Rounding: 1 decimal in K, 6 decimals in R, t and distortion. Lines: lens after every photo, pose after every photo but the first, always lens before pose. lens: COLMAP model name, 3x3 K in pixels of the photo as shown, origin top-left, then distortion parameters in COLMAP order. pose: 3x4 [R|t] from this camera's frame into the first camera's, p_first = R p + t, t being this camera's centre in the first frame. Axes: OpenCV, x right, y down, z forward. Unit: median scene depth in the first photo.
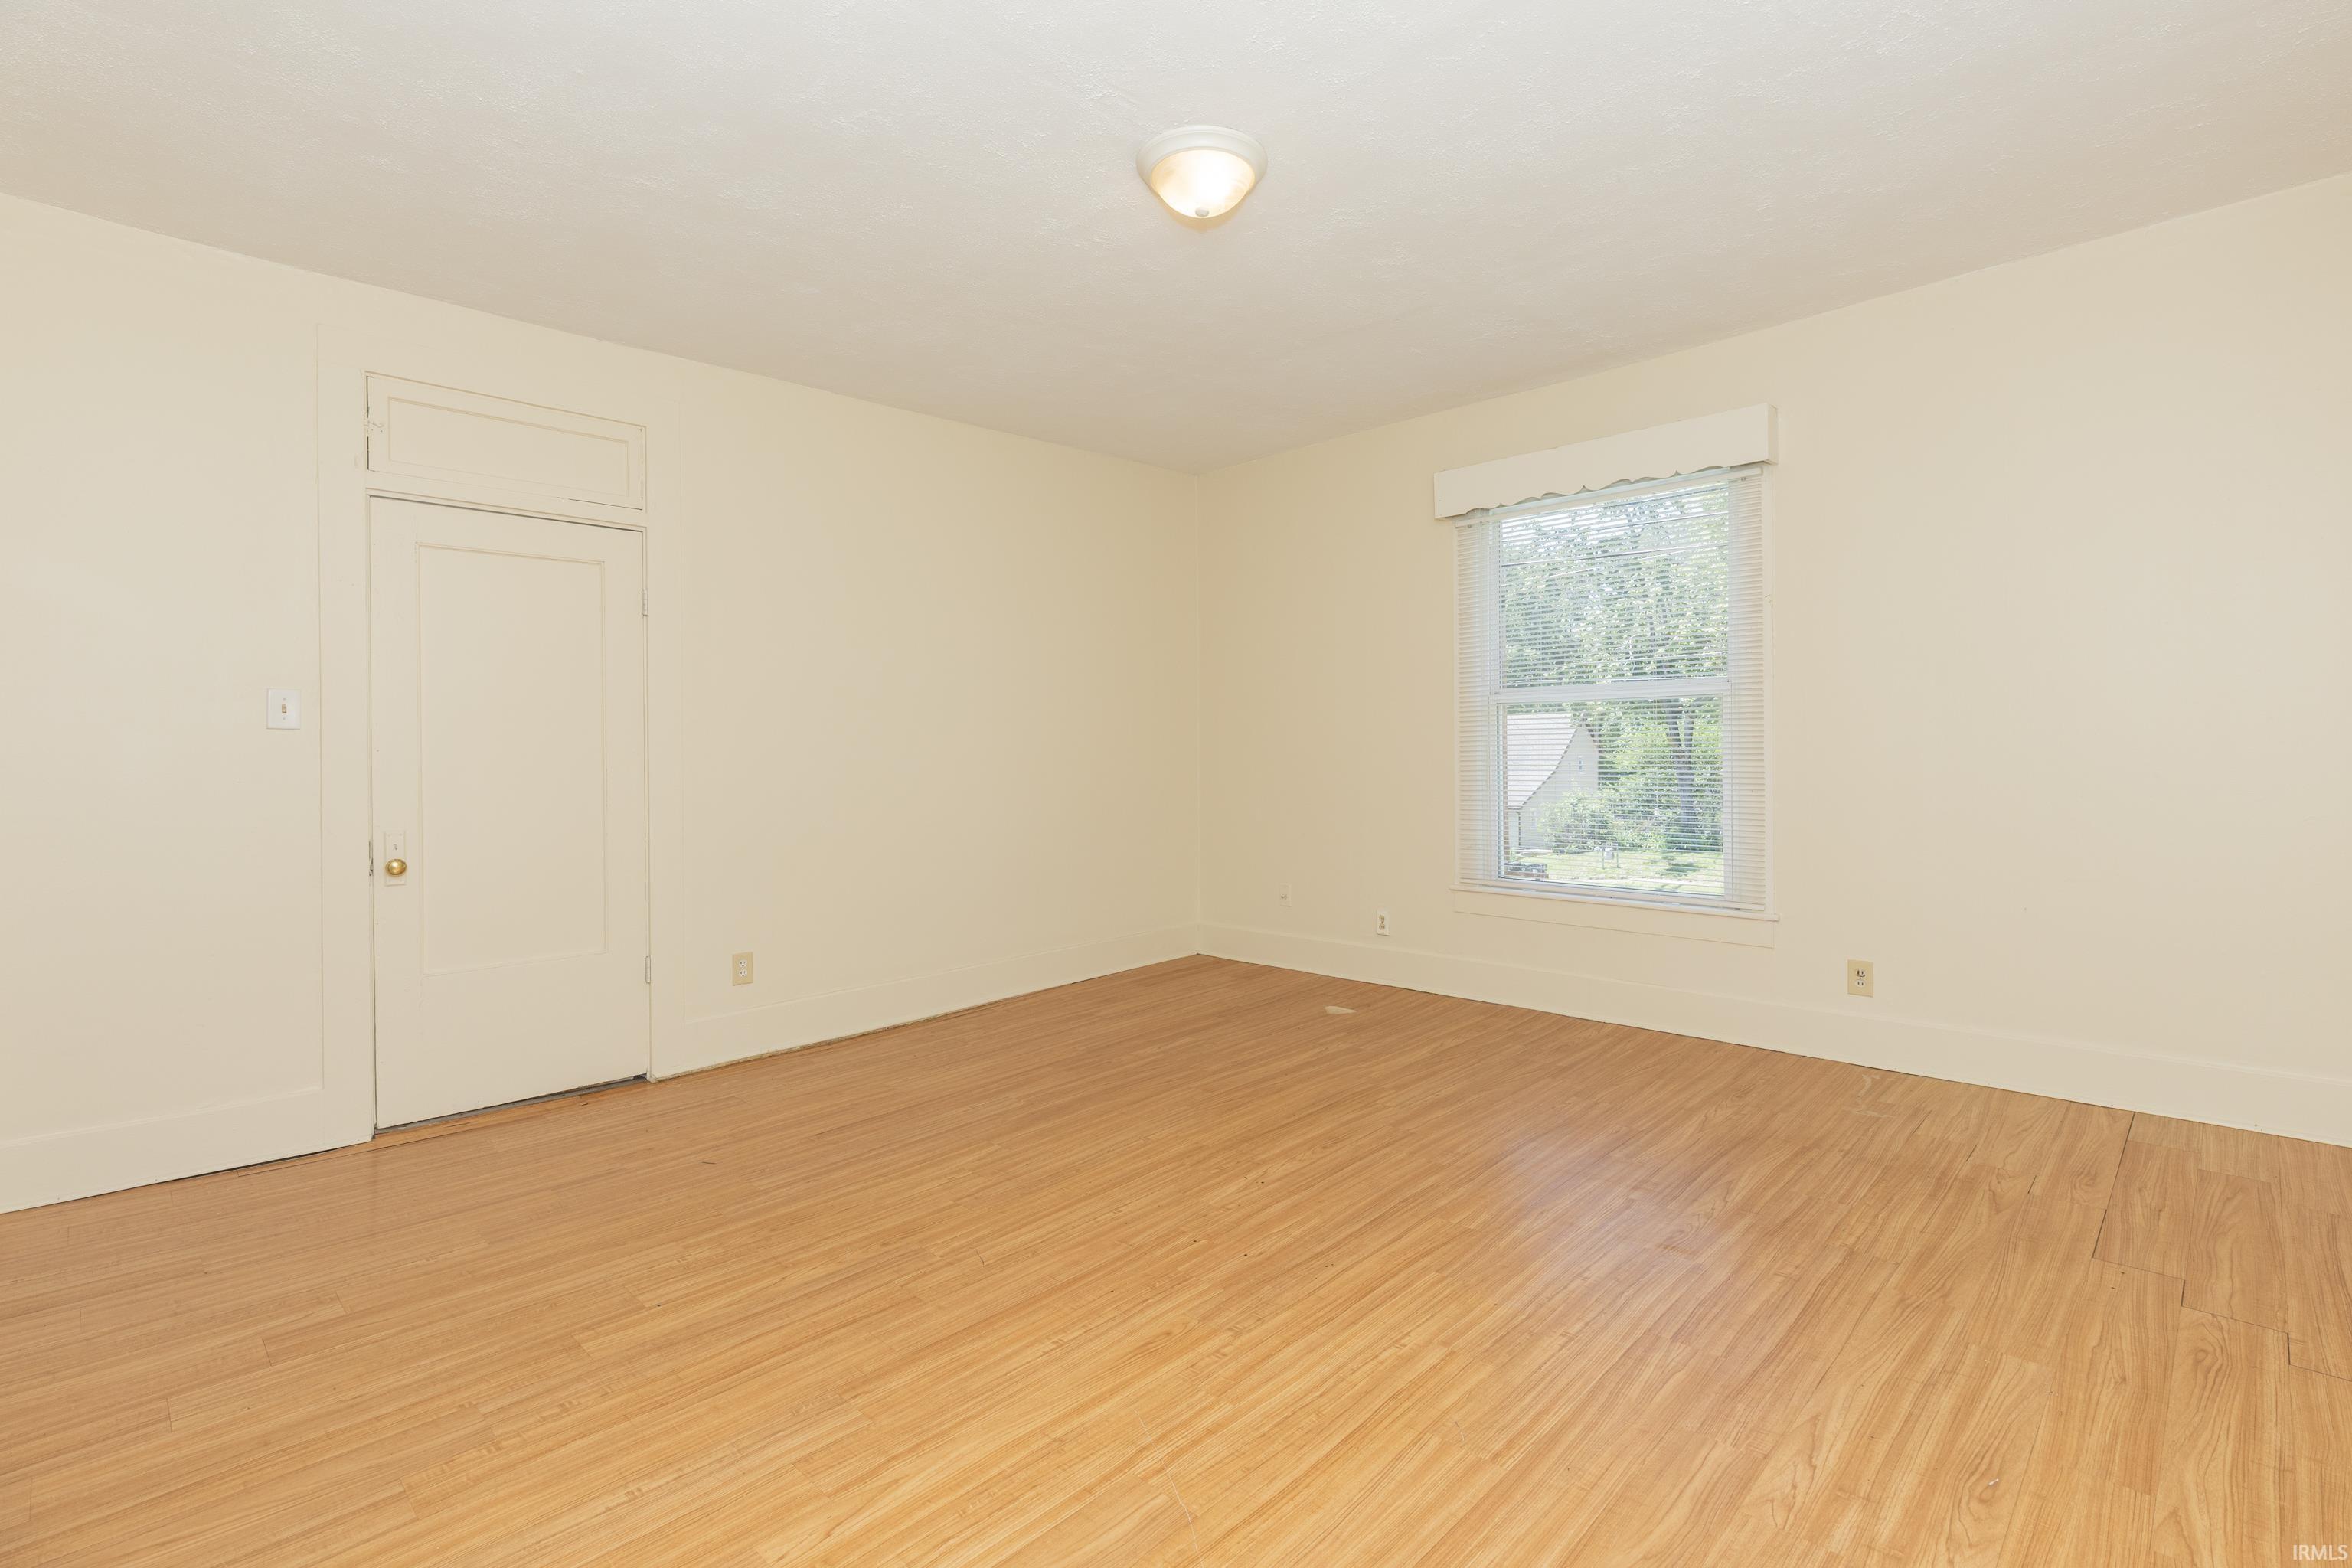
lens RADIAL K [[1054.7, 0, 1168.4], [0, 1054.7, 777.0], [0, 0, 1]] dist [0.003581, 0.000665]
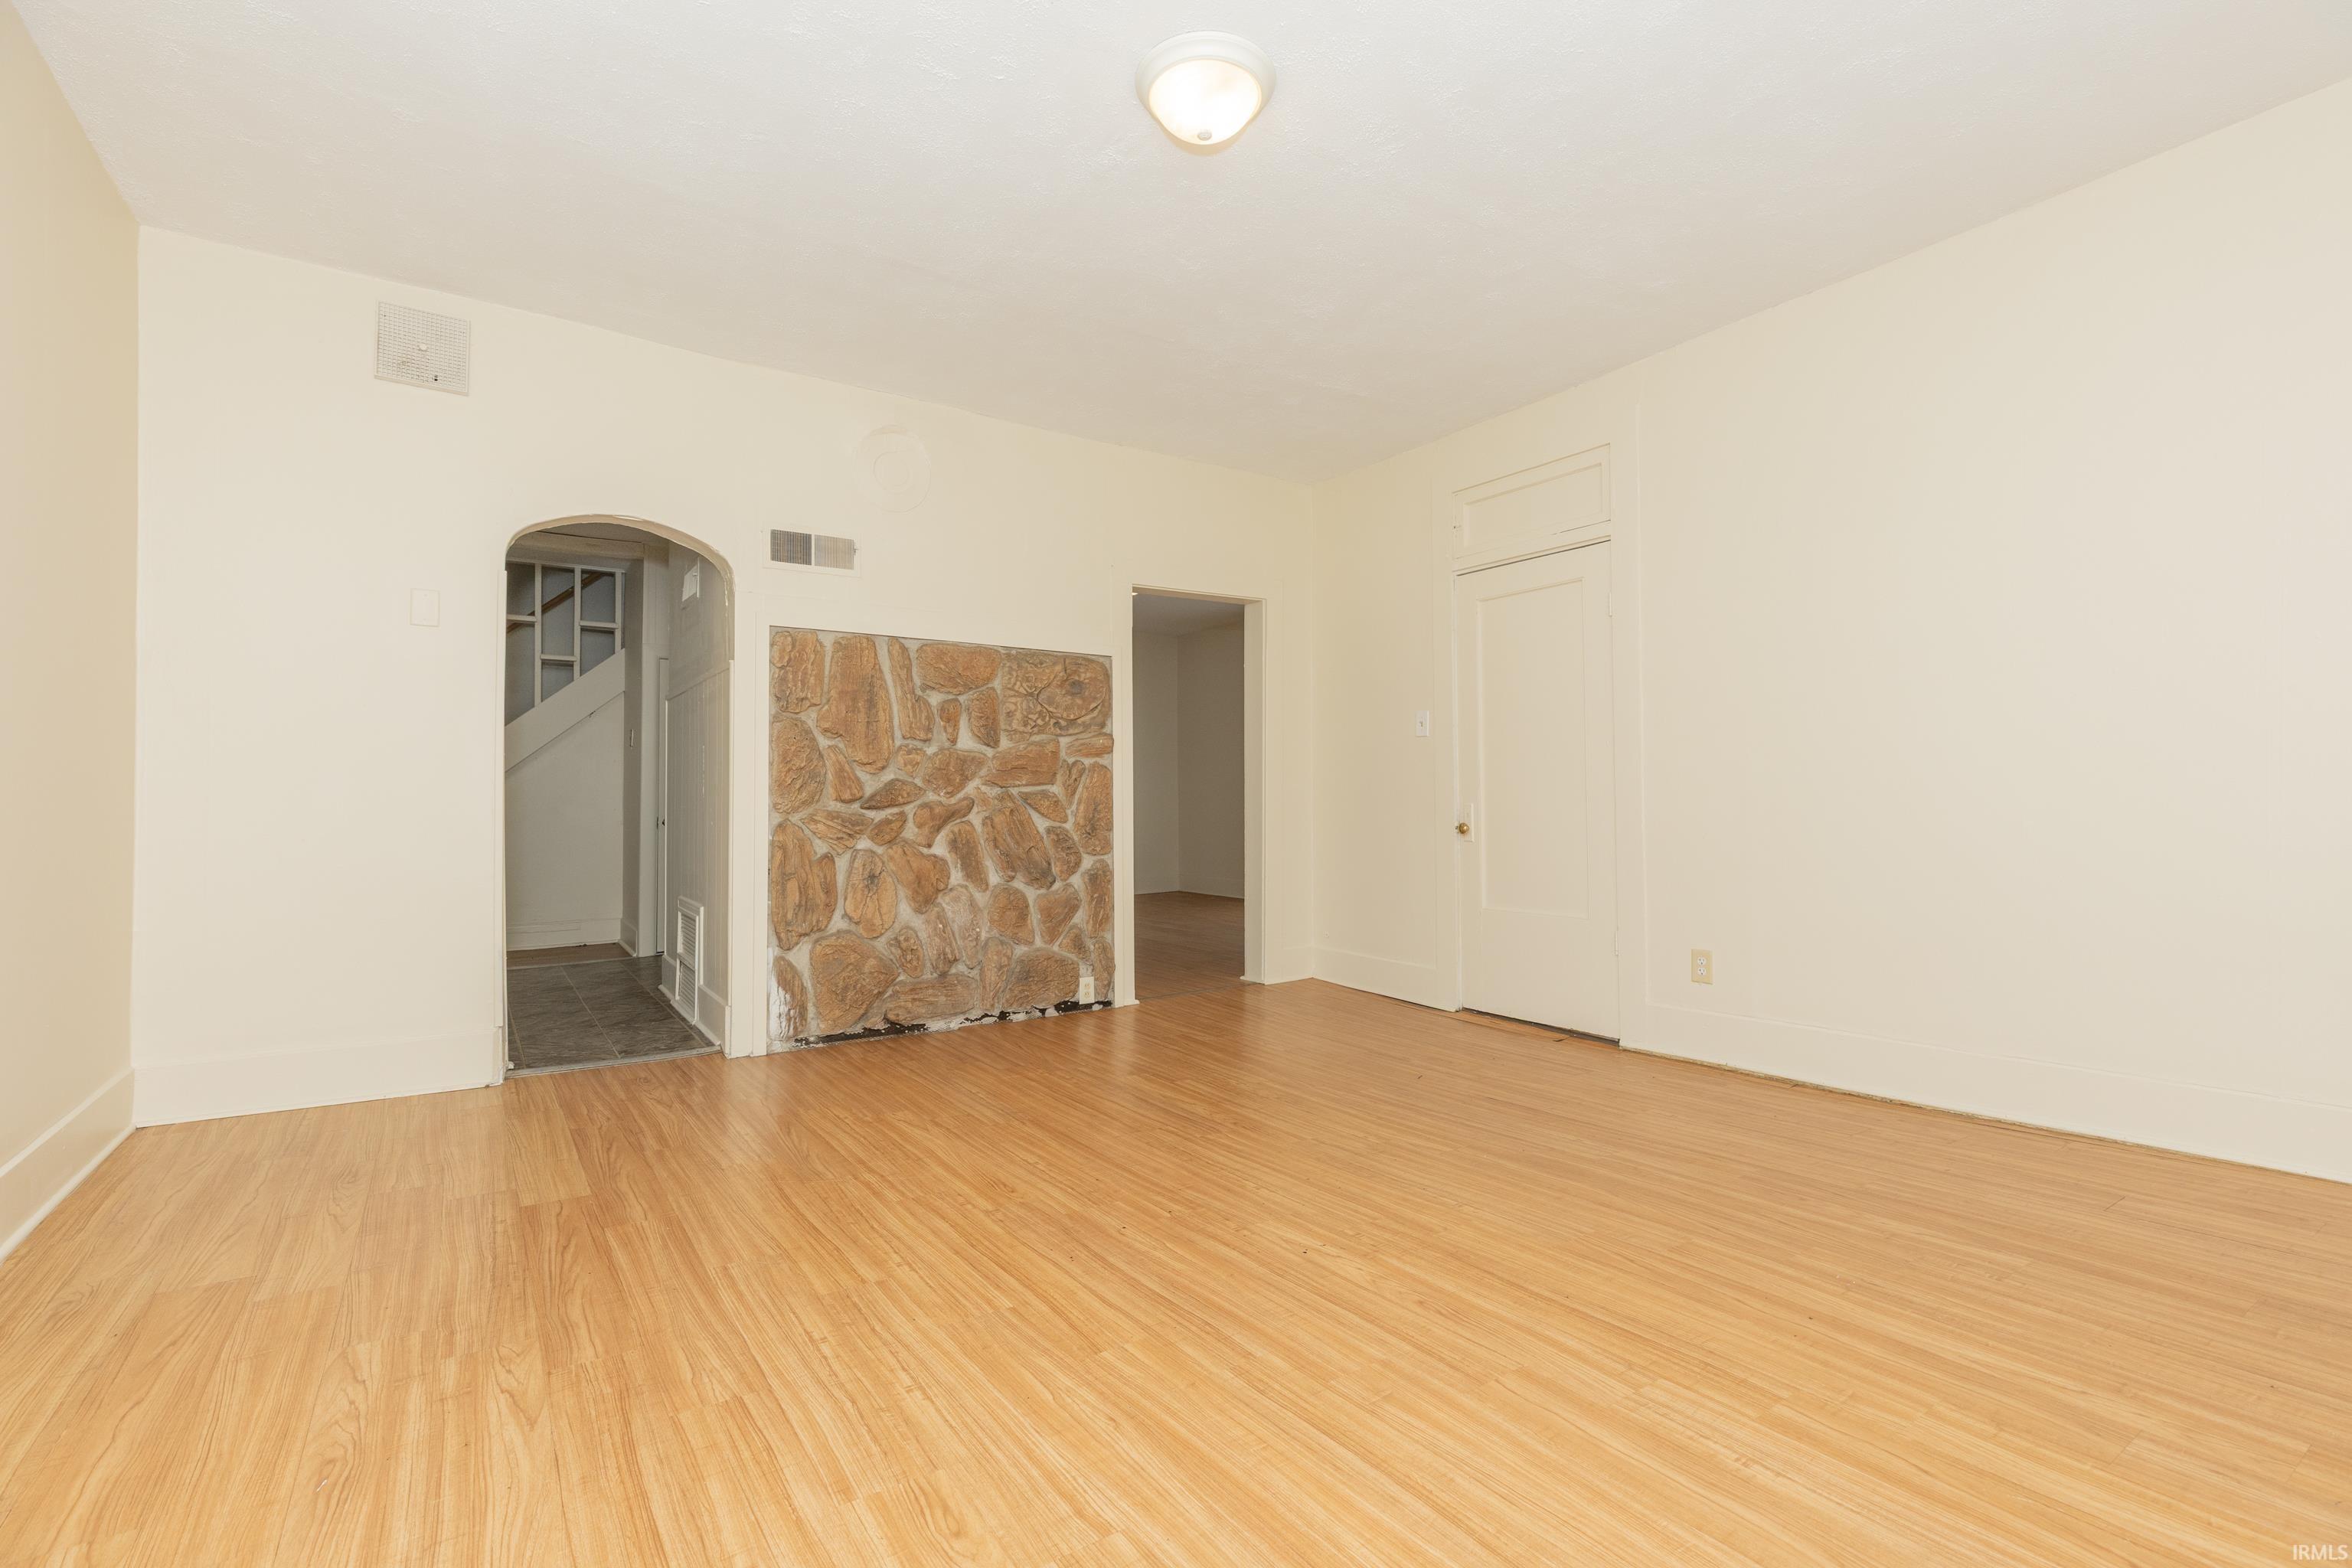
lens RADIAL K [[1054.7, 0, 1168.4], [0, 1054.7, 777.0], [0, 0, 1]] dist [0.003581, 0.000665]
pose [[-0.179591, -0.008713, -0.983703, 0.842095], [-0.016357, 0.999849, -0.005870, 0.048084], [0.983605, 0.015037, -0.179706, 1.018359]]
